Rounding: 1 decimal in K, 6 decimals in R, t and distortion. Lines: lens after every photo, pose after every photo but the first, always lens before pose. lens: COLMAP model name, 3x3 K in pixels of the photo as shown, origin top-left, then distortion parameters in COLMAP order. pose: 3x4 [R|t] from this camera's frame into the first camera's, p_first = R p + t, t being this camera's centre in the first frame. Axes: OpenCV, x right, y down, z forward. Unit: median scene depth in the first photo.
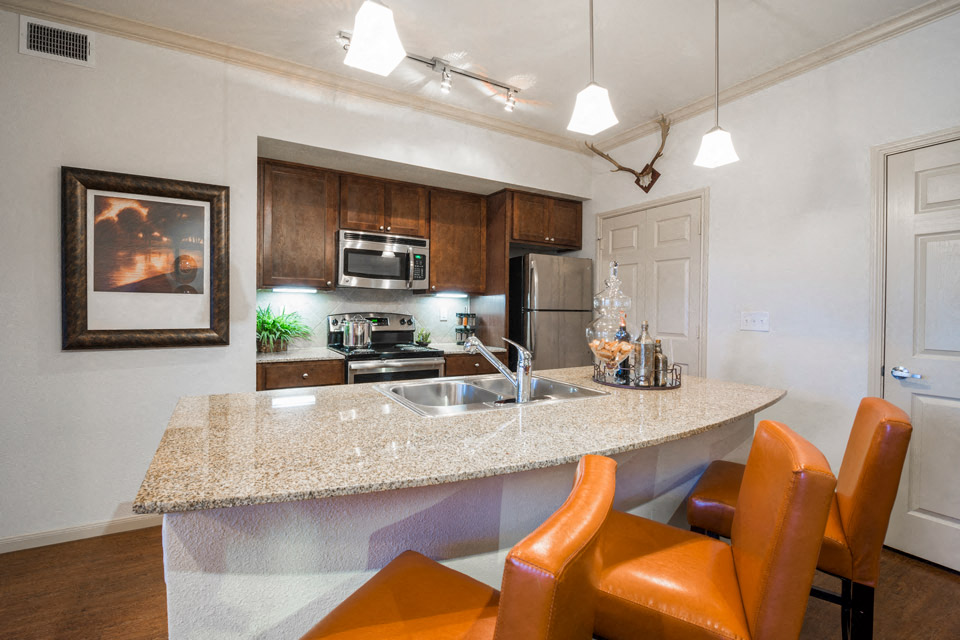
lens RADIAL K [[427.1, 0, 476.6], [0, 427.1, 314.0], [0, 0, 1]] dist [-0.014963, -0.000254]
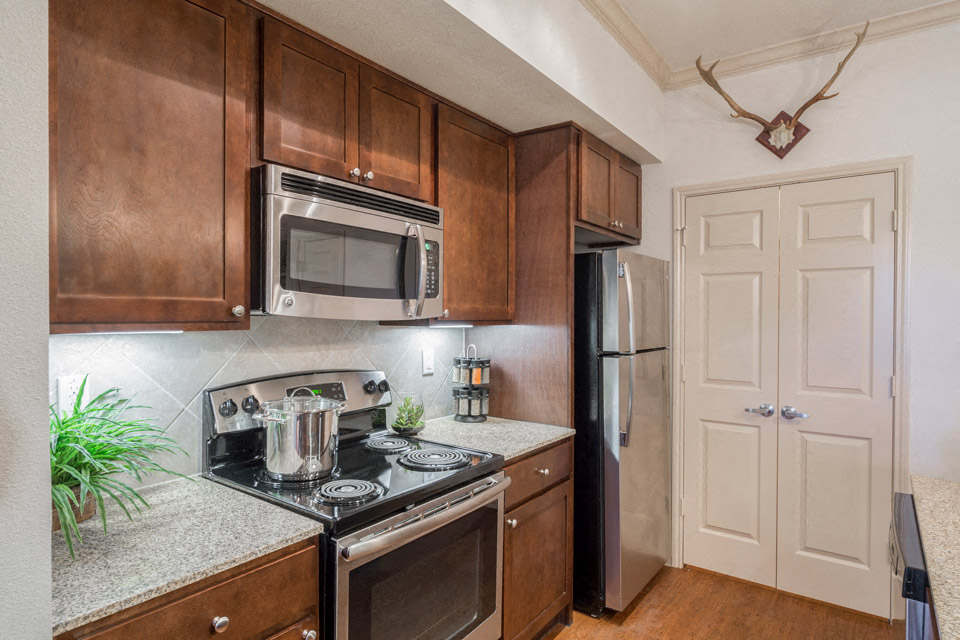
lens RADIAL K [[532.4, 0, 480.6], [0, 532.4, 319.7], [0, 0, 1]] dist [-0.005027, -0.000297]
pose [[0.917807, -0.010595, 0.396885, -0.316640], [0.009164, 0.999943, 0.005503, -0.060939], [-0.396920, -0.001413, 0.917852, 0.480196]]
